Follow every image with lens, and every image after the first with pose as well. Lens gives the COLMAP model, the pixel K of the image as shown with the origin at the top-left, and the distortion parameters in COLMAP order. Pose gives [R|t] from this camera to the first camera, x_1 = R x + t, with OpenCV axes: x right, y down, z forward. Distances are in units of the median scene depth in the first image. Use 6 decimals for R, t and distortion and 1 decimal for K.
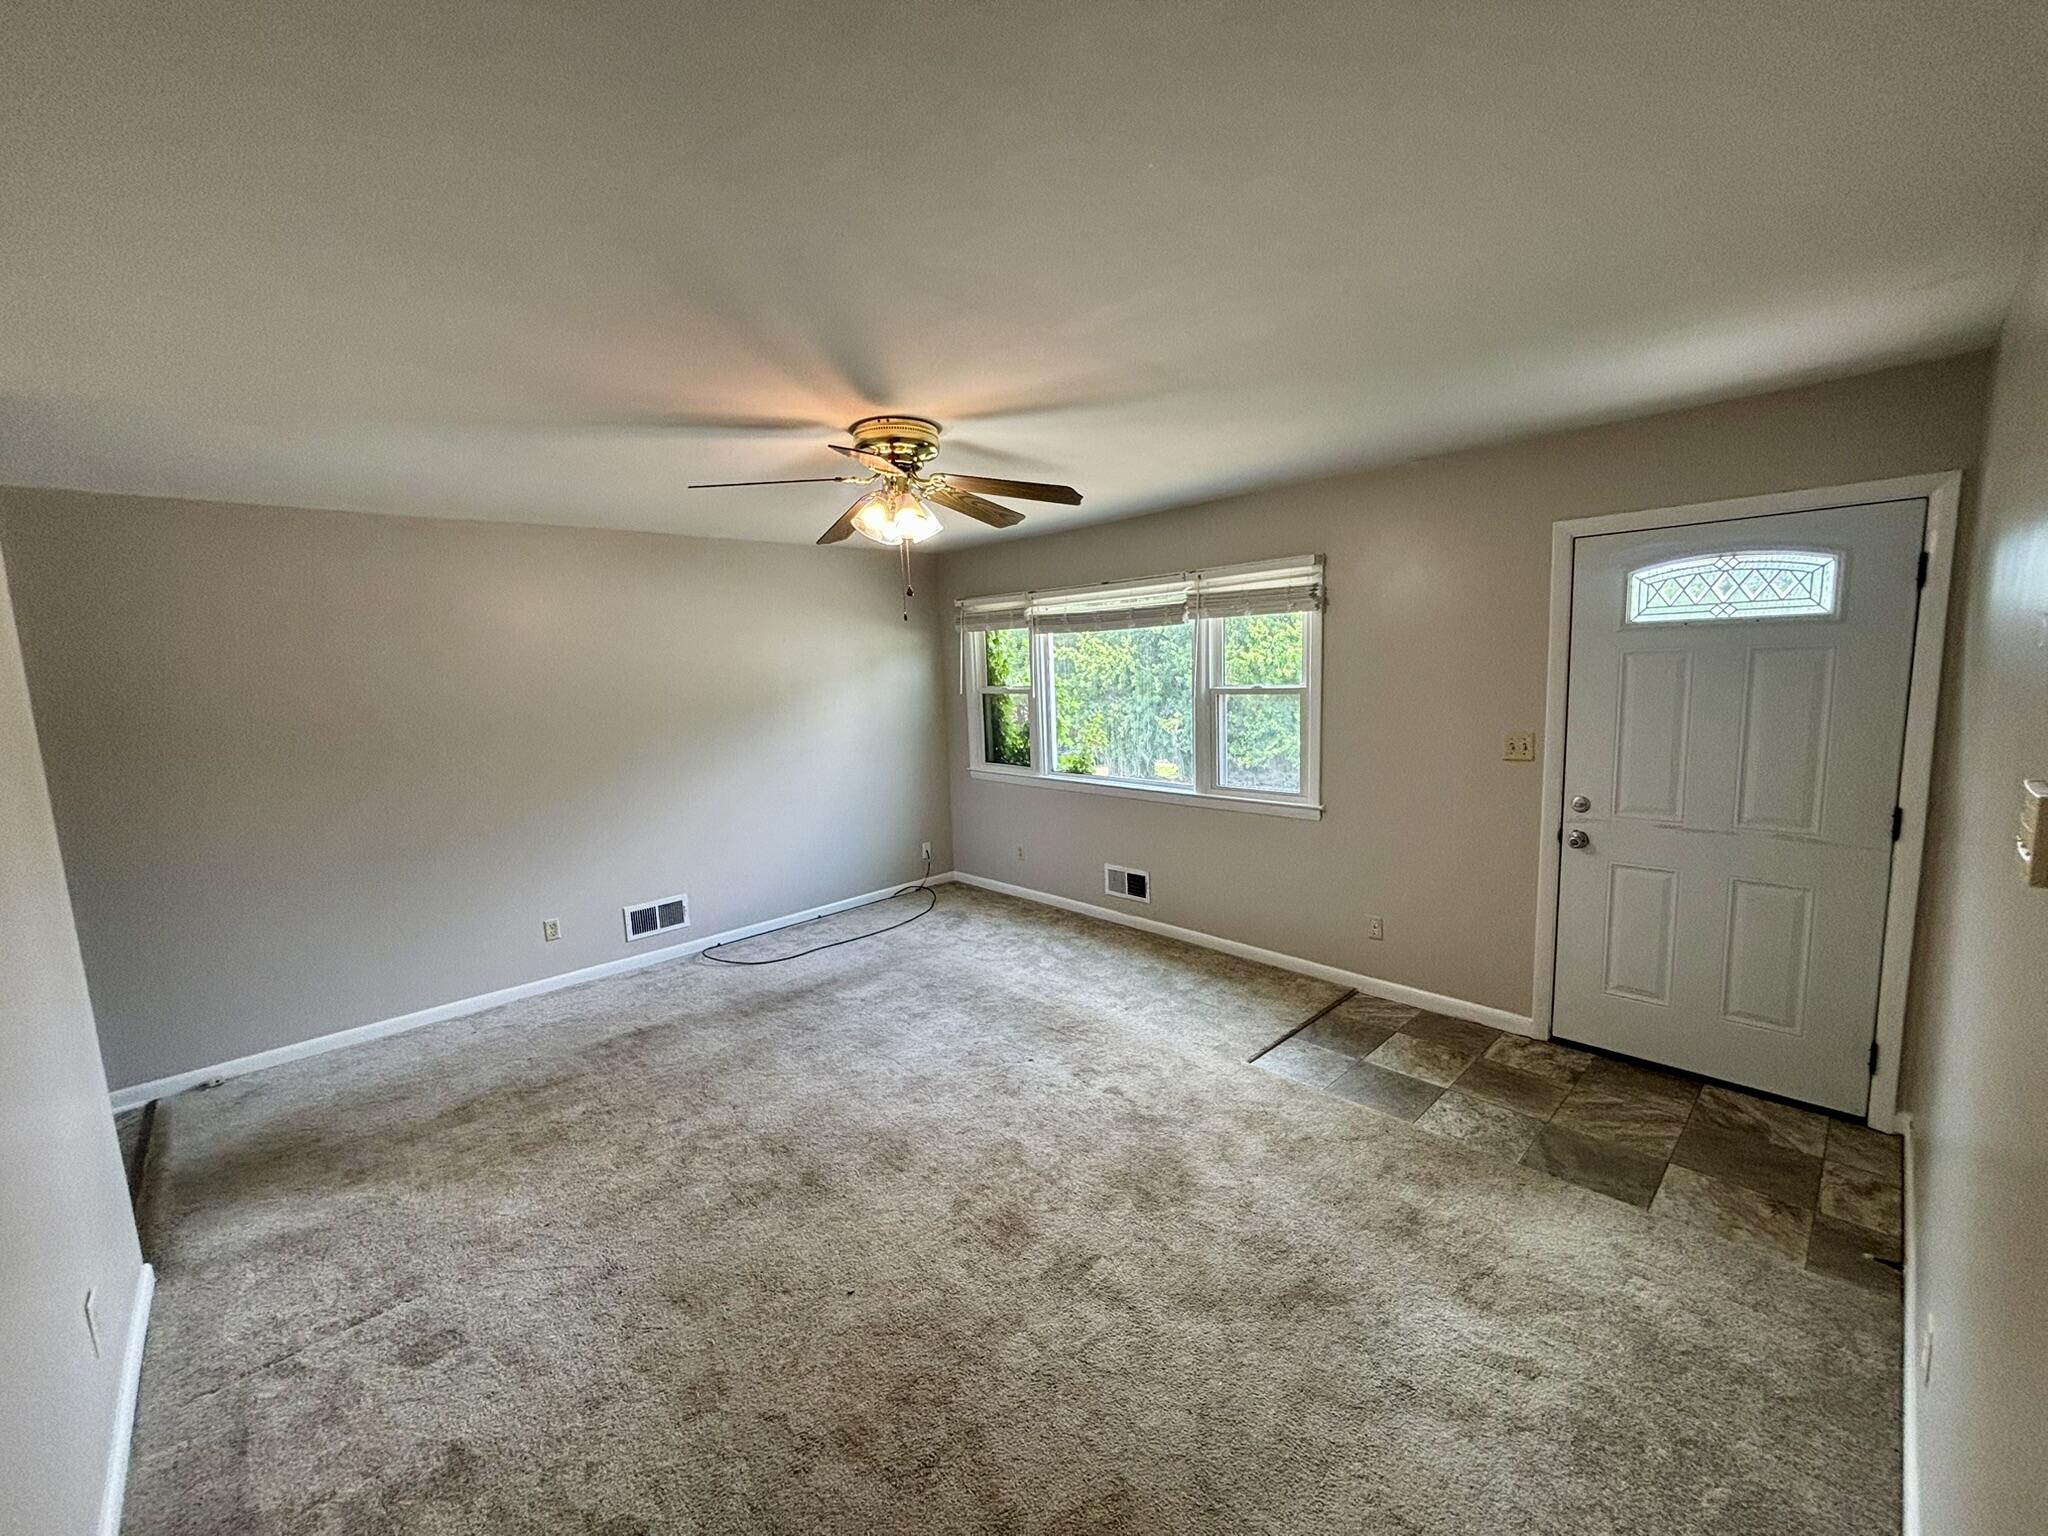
lens RADIAL K [[831.7, 0, 1024.0], [0, 831.7, 768.0], [0, 0, 1]] dist [0.004478, 0.000398]
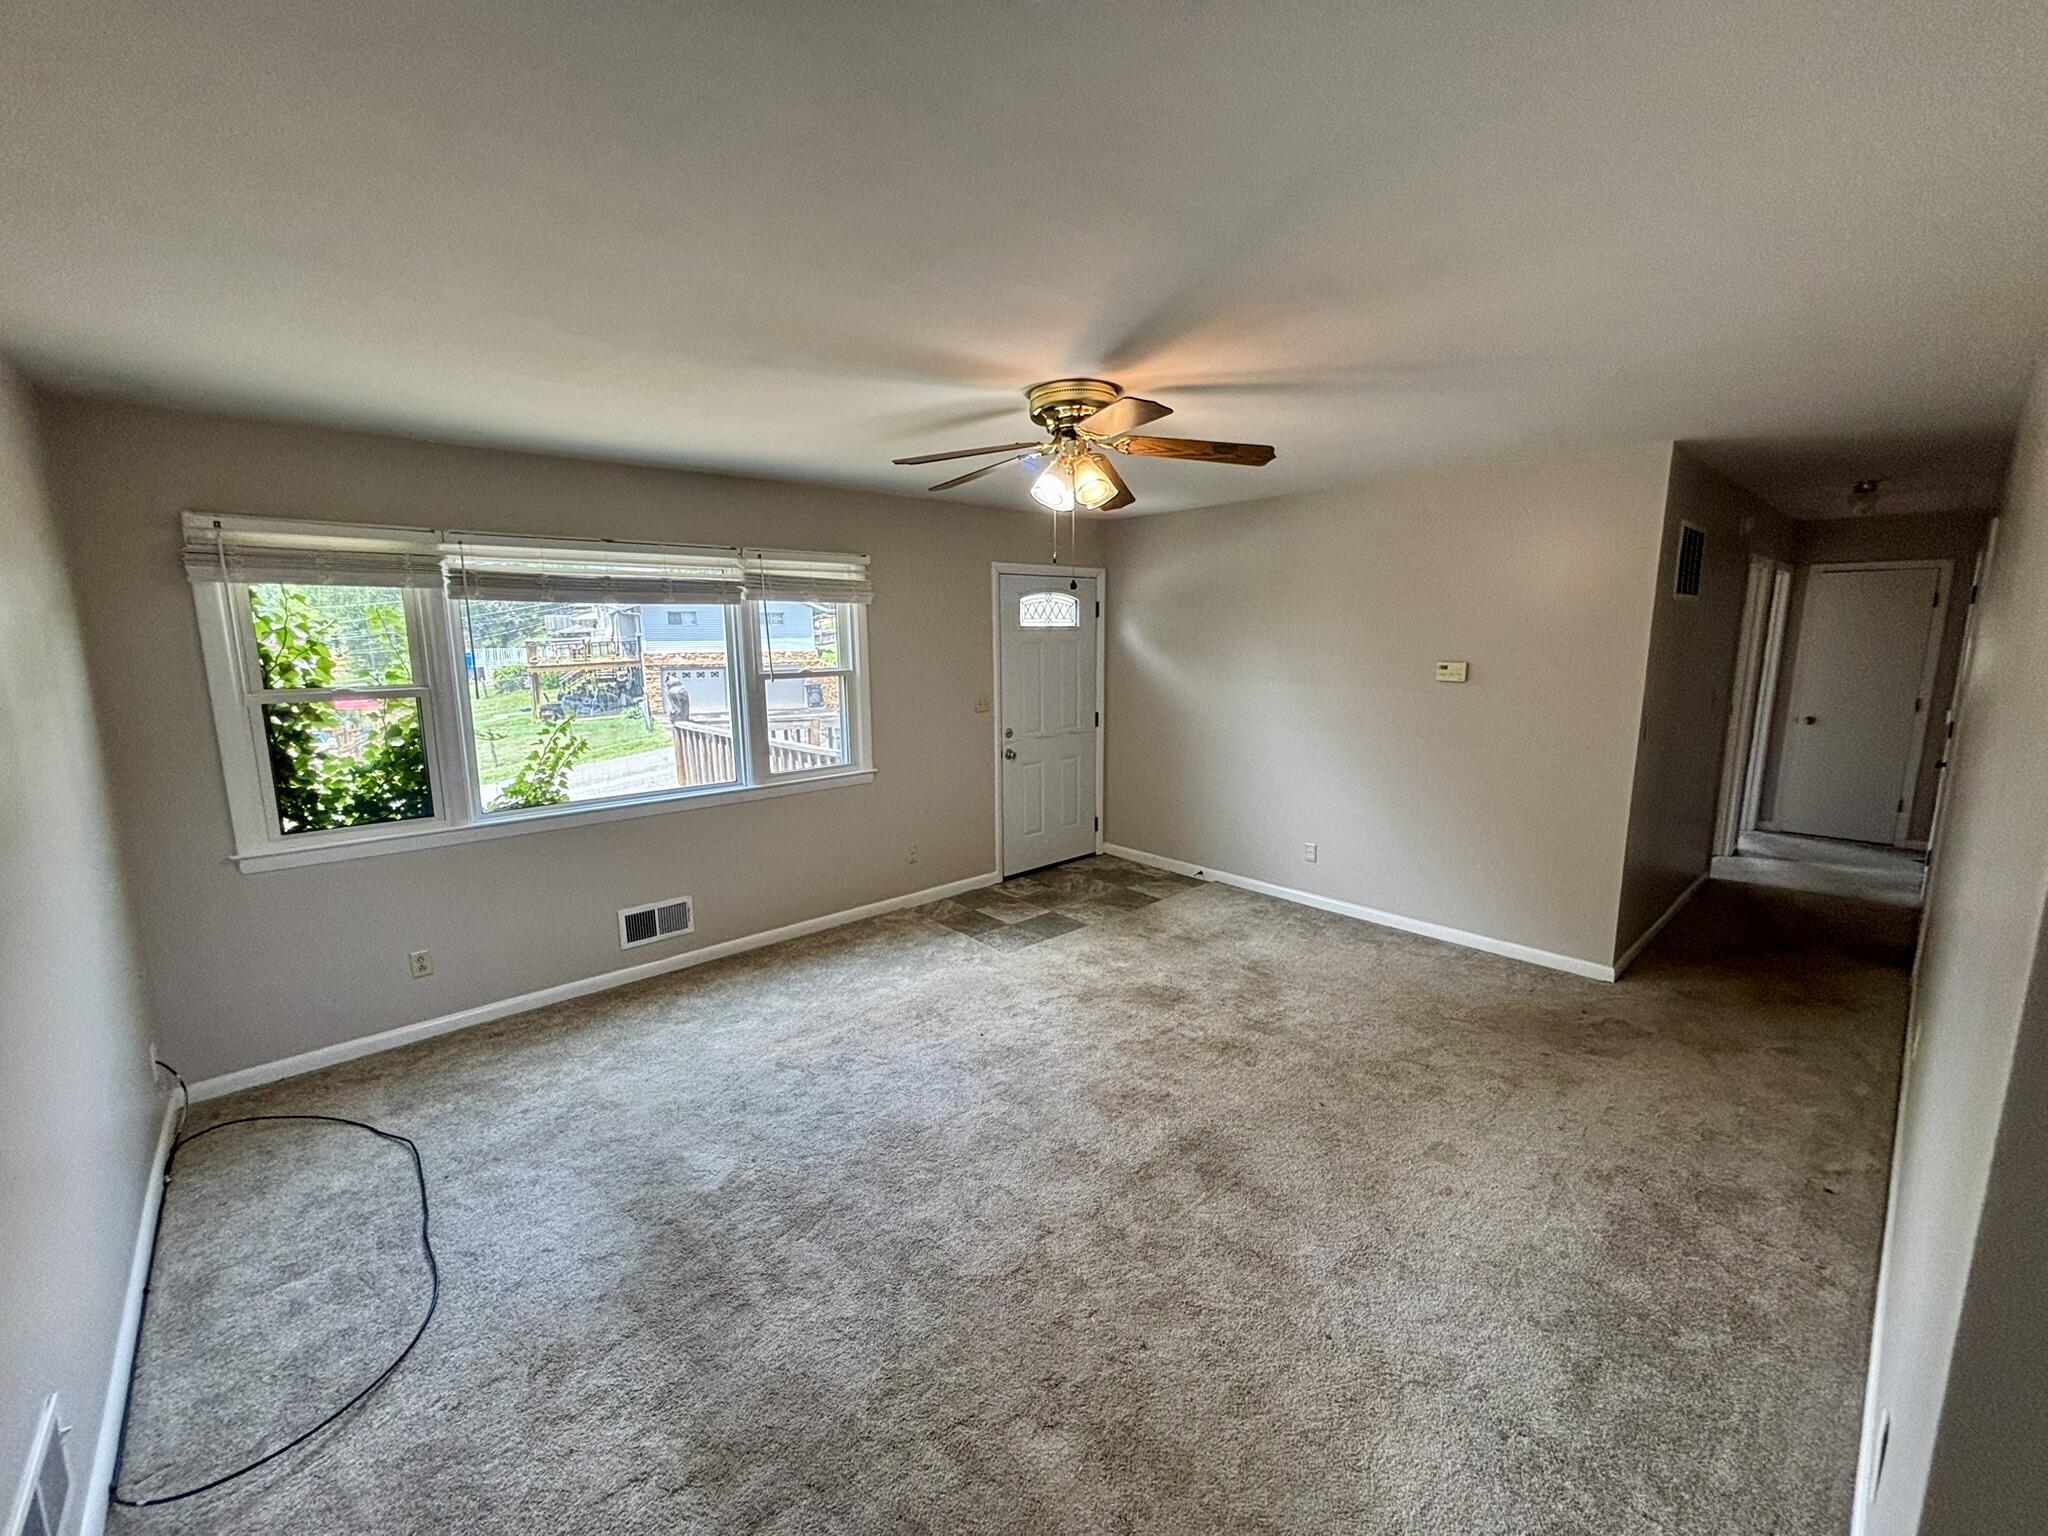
lens RADIAL K [[831.7, 0, 1024.0], [0, 831.7, 768.0], [0, 0, 1]] dist [0.004478, 0.000398]
pose [[0.010162, -0.124531, 0.992164, -0.936644], [0.138460, 0.982832, 0.121941, -0.080658], [-0.990316, 0.136136, 0.027230, 0.868184]]
